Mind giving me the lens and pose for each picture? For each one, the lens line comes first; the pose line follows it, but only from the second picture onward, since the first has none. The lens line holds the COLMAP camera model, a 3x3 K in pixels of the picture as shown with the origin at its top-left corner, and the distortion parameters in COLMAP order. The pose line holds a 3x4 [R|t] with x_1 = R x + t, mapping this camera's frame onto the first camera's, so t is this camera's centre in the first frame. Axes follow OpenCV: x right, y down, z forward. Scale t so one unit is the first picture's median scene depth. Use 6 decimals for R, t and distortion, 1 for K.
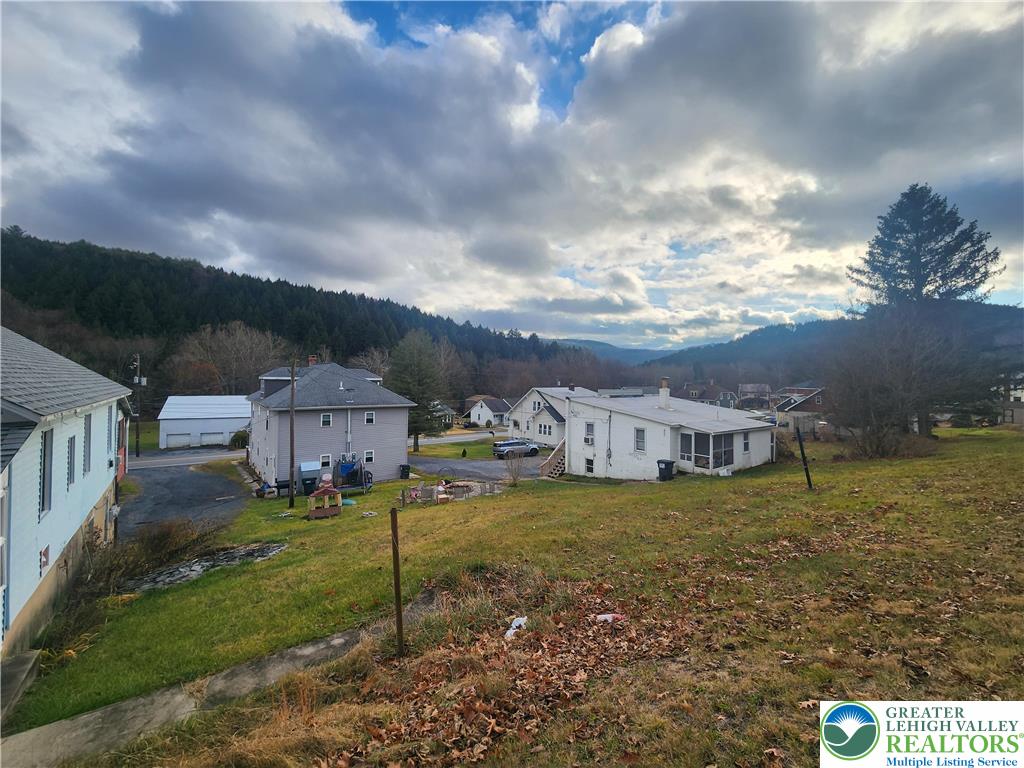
lens RADIAL K [[423.6, 0, 515.8], [0, 423.6, 375.9], [0, 0, 1]] dist [0.001063, -0.000232]
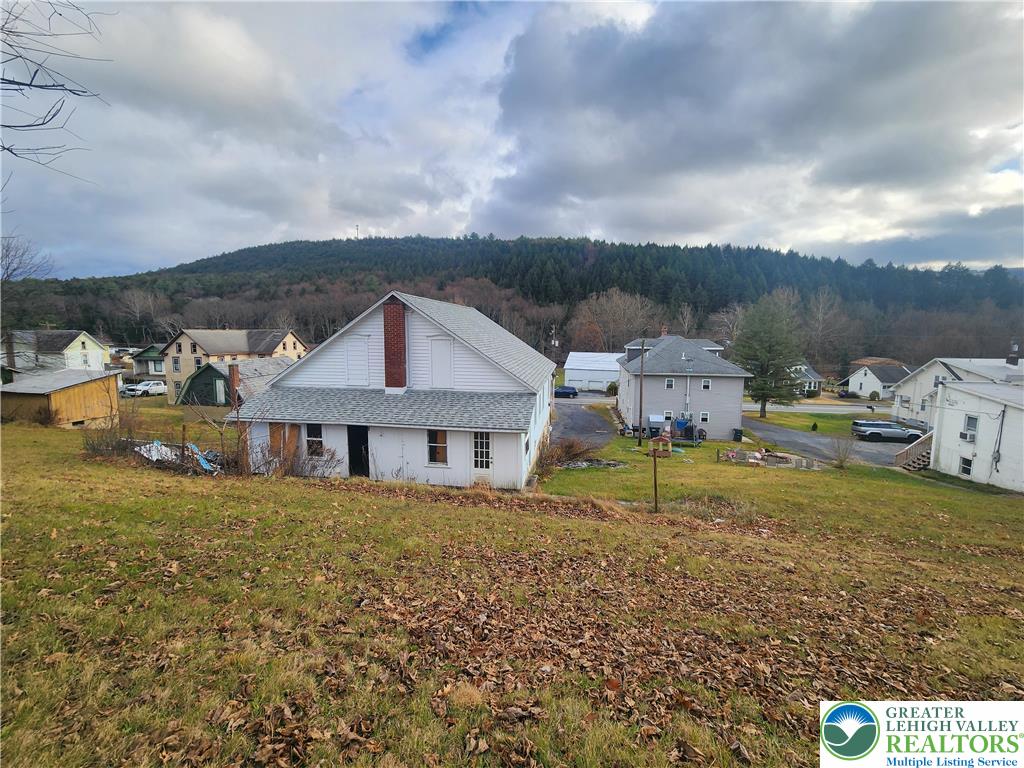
lens RADIAL K [[423.6, 0, 513.4], [0, 423.6, 376.3], [0, 0, 1]] dist [0.001063, -0.000232]
pose [[0.685935, 0.072364, -0.724056, 0.096927], [0.009225, 0.994098, 0.108092, -0.039727], [0.727605, -0.080823, 0.681219, -0.129334]]
